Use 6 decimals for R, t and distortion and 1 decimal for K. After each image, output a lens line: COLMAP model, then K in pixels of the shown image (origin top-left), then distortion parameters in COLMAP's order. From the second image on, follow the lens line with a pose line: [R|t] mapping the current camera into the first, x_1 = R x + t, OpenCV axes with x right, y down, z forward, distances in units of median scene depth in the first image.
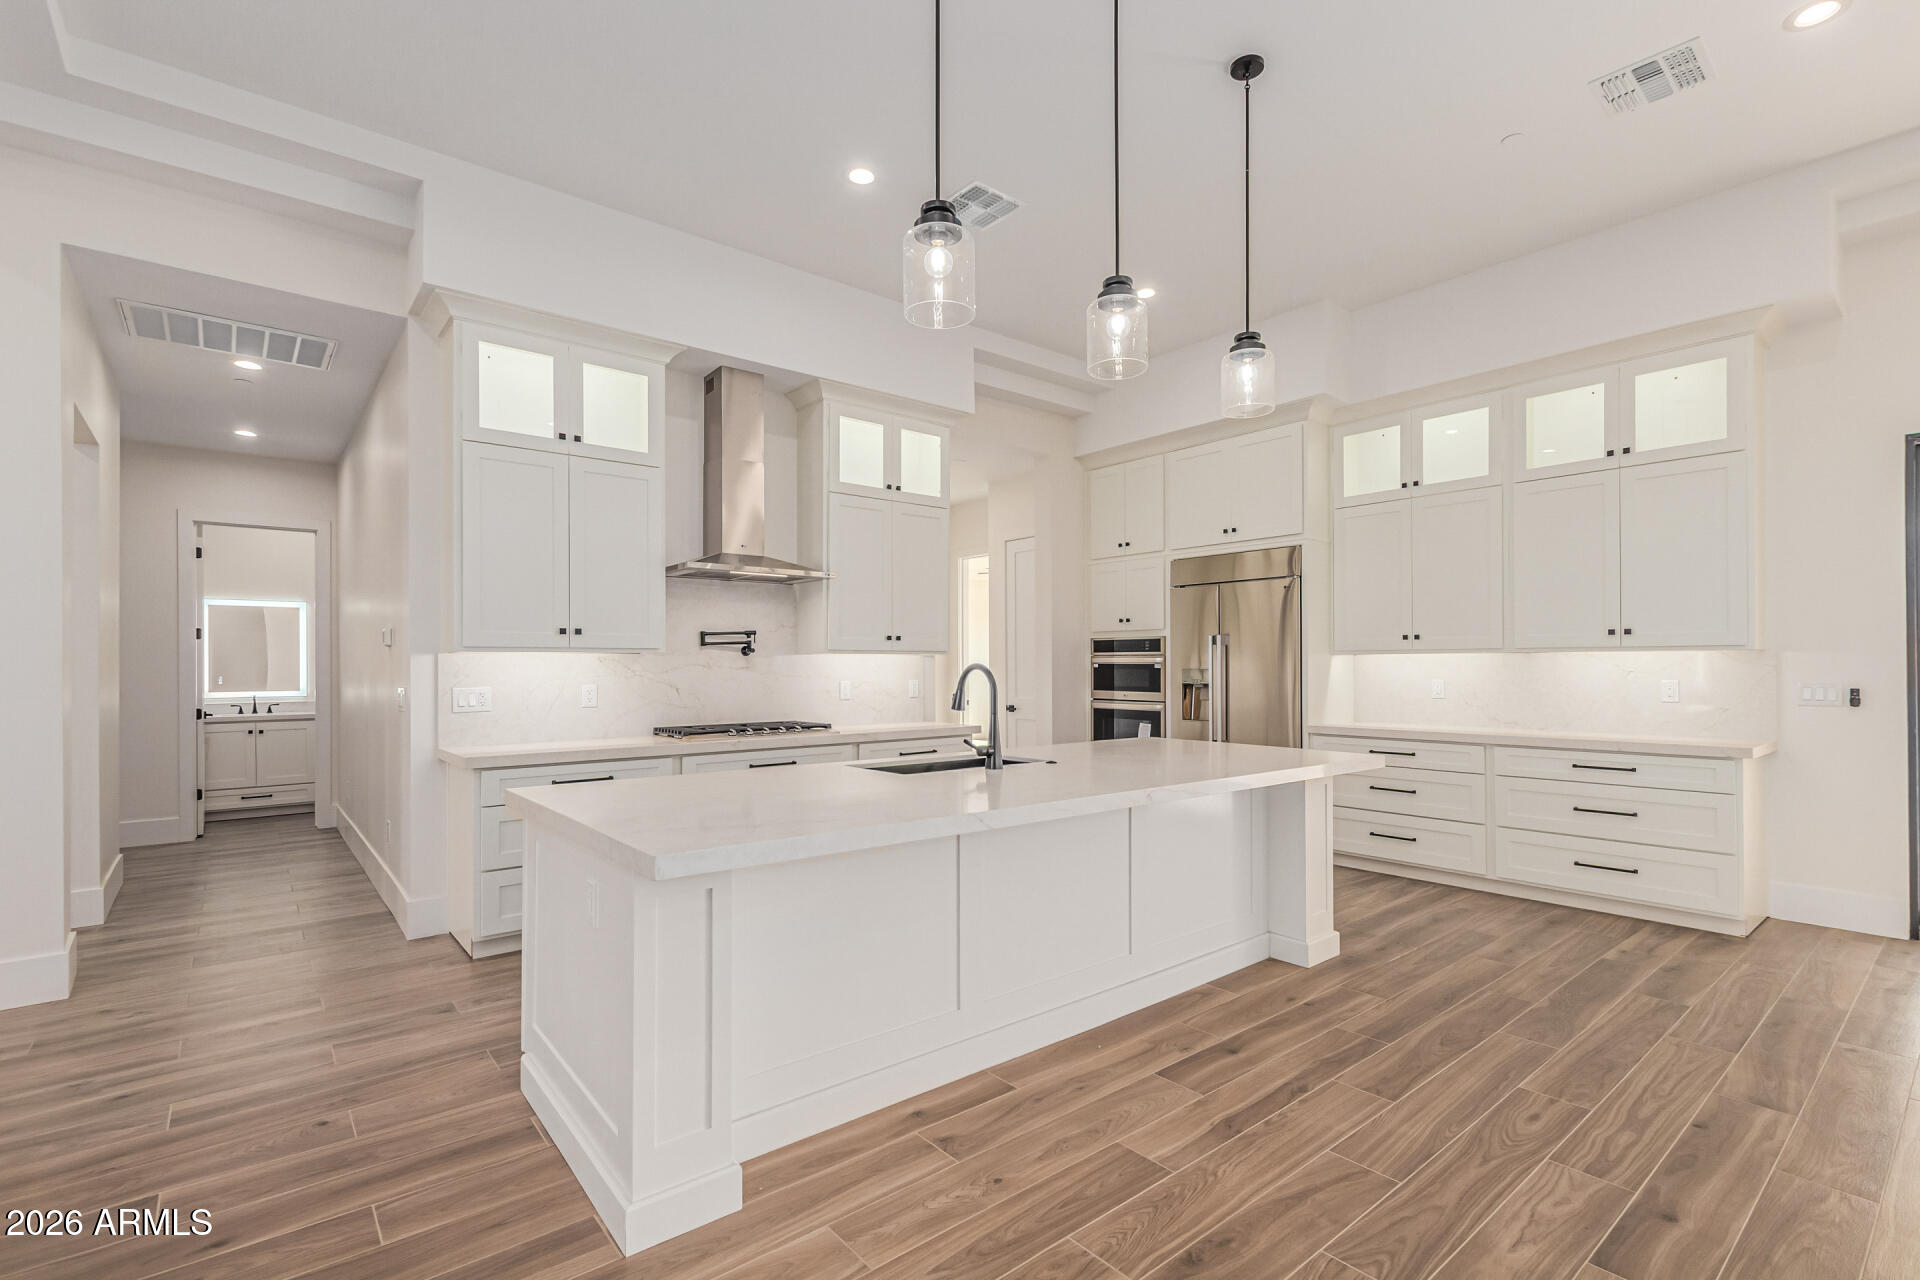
lens RADIAL K [[880.0, 0, 974.1], [0, 880.0, 665.3], [0, 0, 1]] dist [0.001058, -0.000217]
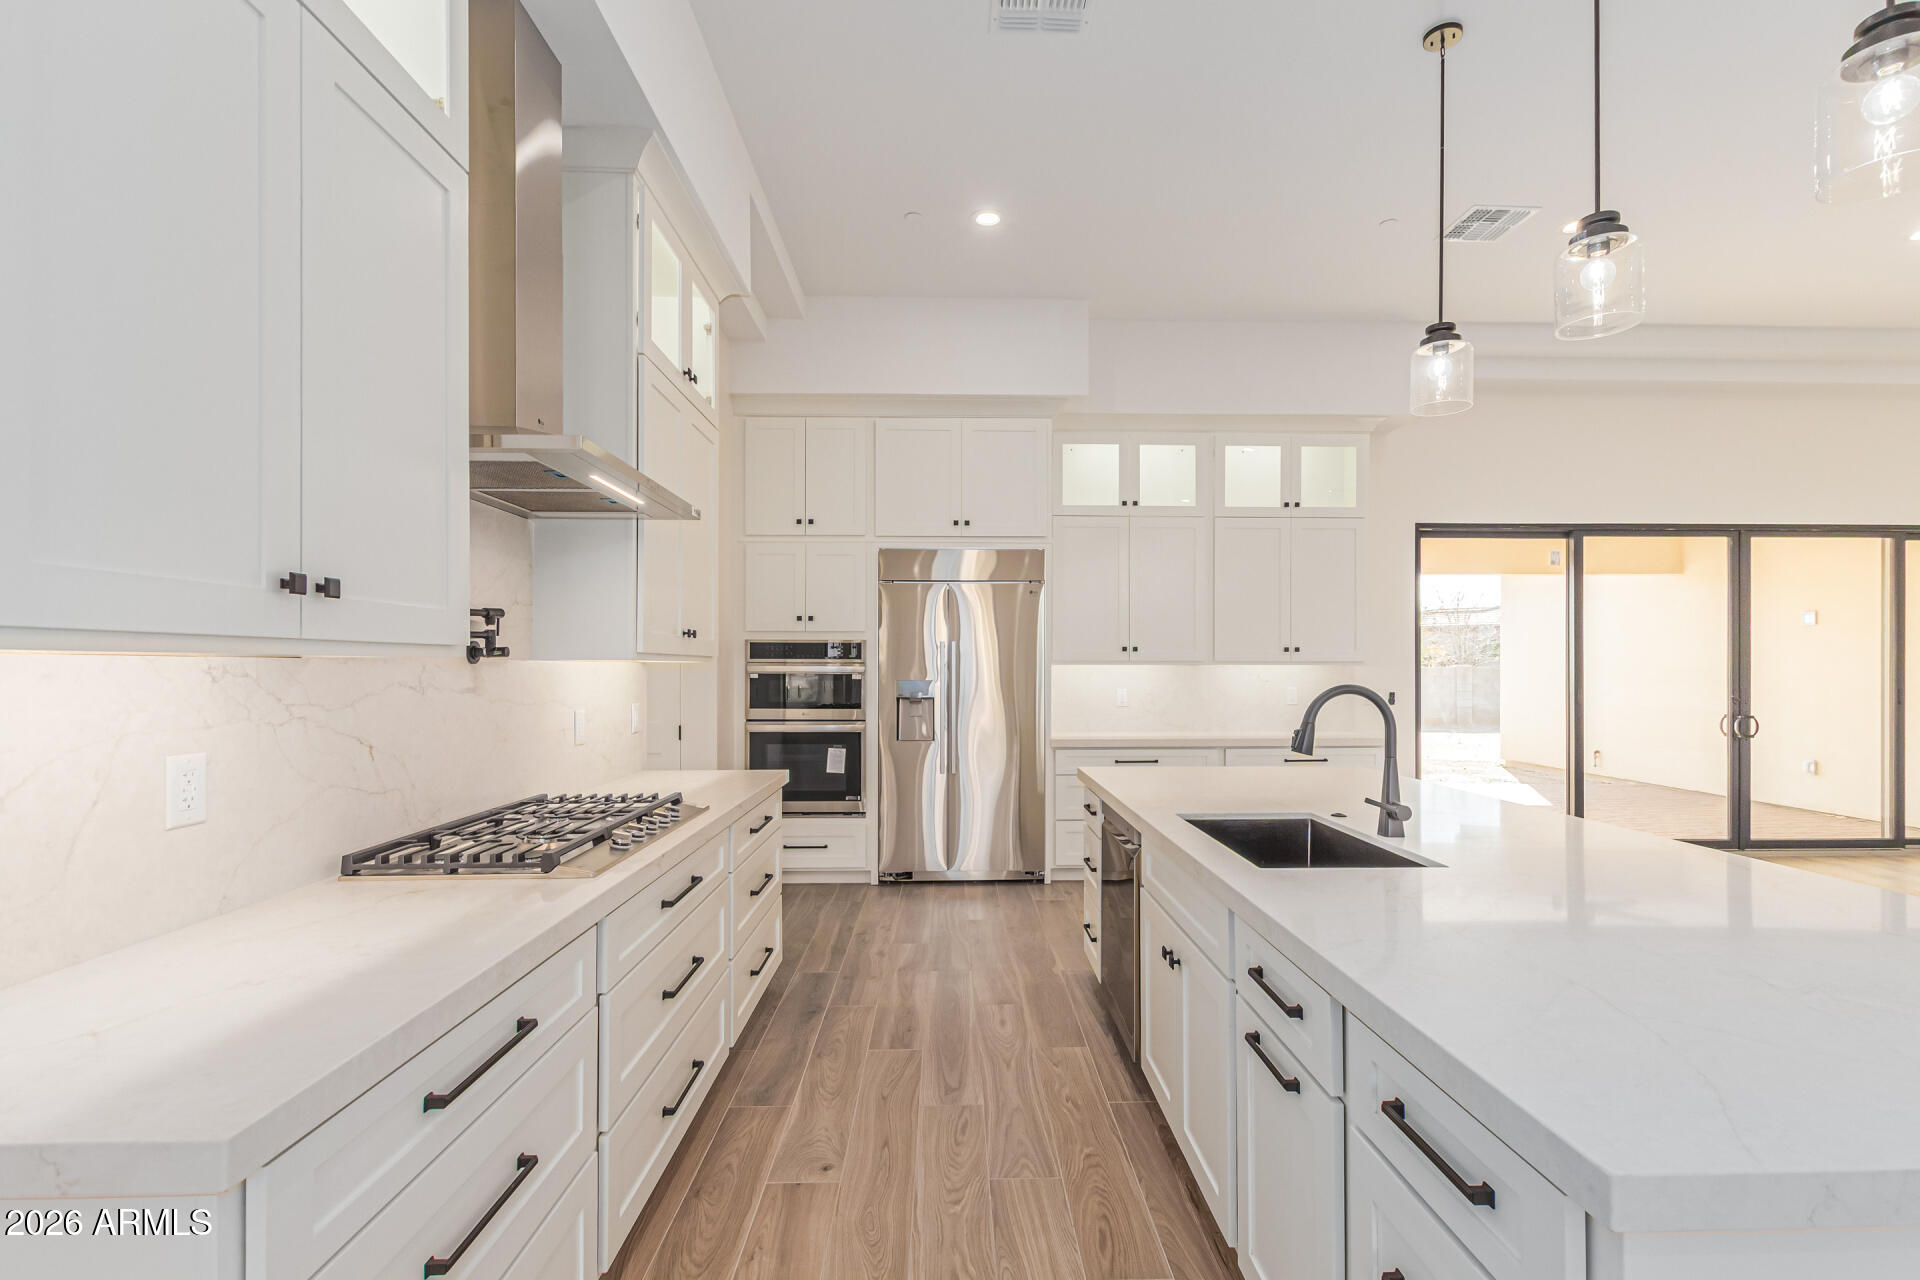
lens RADIAL K [[880.0, 0, 974.1], [0, 880.0, 665.3], [0, 0, 1]] dist [0.001058, -0.000217]
pose [[0.616506, 0.004608, 0.787337, -0.466218], [-0.003304, 0.999989, -0.003266, -0.009374], [-0.787343, -0.000588, 0.616515, 0.530663]]
